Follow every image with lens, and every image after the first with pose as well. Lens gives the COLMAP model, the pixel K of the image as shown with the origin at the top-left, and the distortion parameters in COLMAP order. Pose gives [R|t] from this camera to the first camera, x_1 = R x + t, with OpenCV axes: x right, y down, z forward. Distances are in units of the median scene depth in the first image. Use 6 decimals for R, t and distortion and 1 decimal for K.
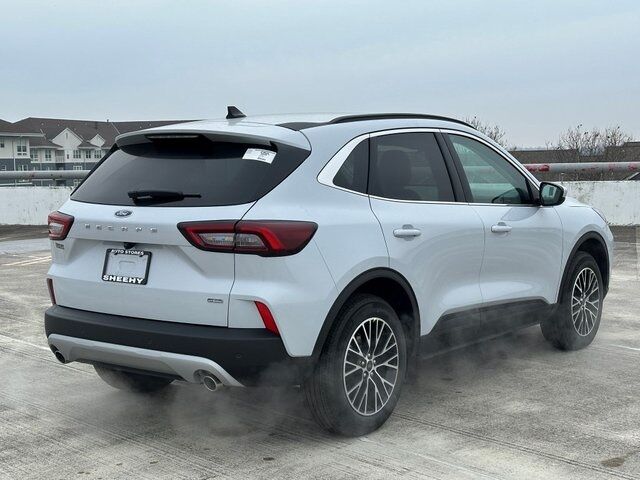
lens RADIAL K [[996.2, 0, 320.0], [0, 996.2, 240.0], [0, 0, 1]] dist [0.172526, 0.014767]
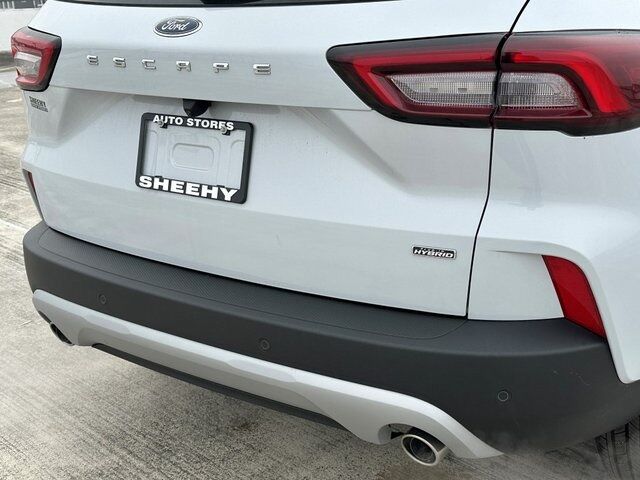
lens RADIAL K [[899.2, 0, 320.0], [0, 899.2, 240.0], [0, 0, 1]] dist [0.162835, -0.029085]
pose [[0.999633, -0.026420, -0.005937, -0.139436], [0.027070, 0.980690, 0.193687, -0.011701], [0.000705, -0.193777, 0.981045, 0.626831]]
